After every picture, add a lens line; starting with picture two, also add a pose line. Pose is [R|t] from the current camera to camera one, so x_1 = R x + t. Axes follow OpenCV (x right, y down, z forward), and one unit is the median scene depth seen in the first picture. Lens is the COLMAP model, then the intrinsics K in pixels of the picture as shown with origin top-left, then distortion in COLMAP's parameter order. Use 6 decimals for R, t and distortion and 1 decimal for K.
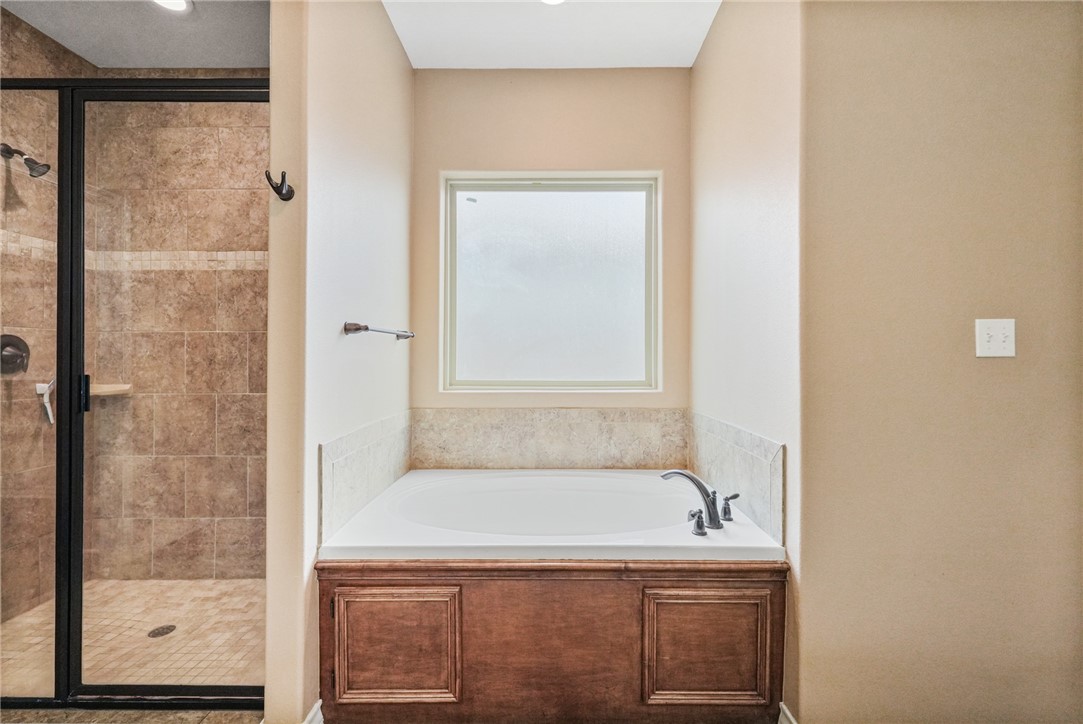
lens RADIAL K [[481.5, 0, 545.1], [0, 481.5, 362.1], [0, 0, 1]] dist [-0.001145, -0.000067]
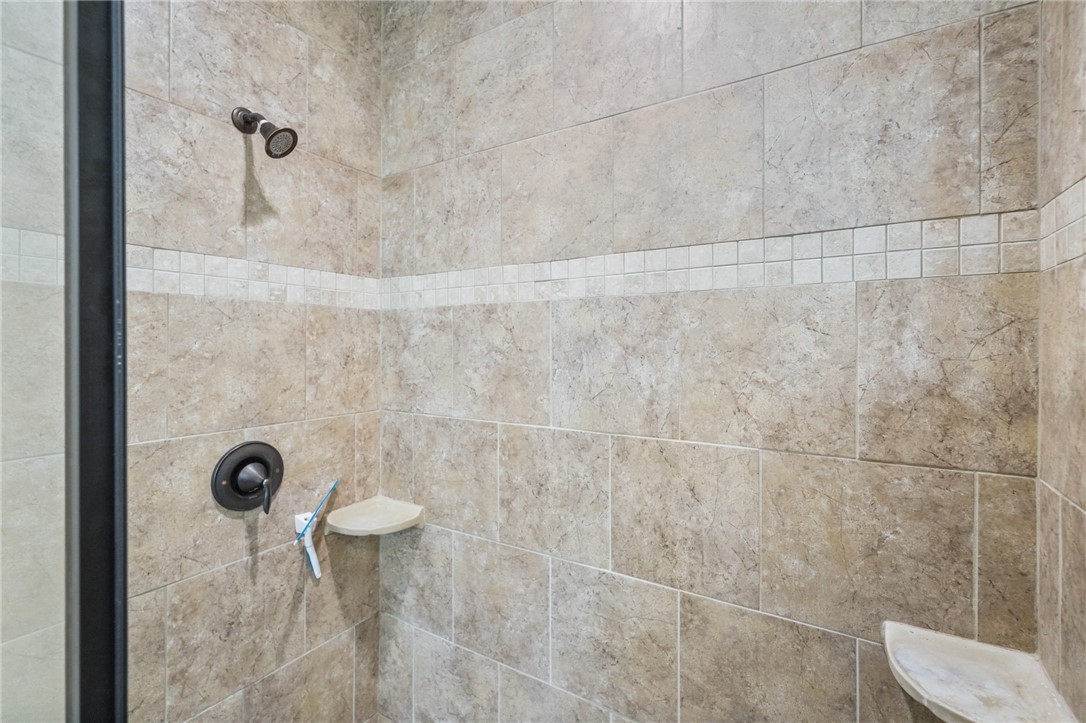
lens RADIAL K [[482.9, 0, 546.7], [0, 482.9, 361.6], [0, 0, 1]] dist [-0.001145, -0.000067]
pose [[0.858535, 0.017013, -0.512472, -0.437676], [-0.001846, 0.999545, 0.030092, -0.144935], [0.512751, -0.024889, 0.858176, 0.582044]]
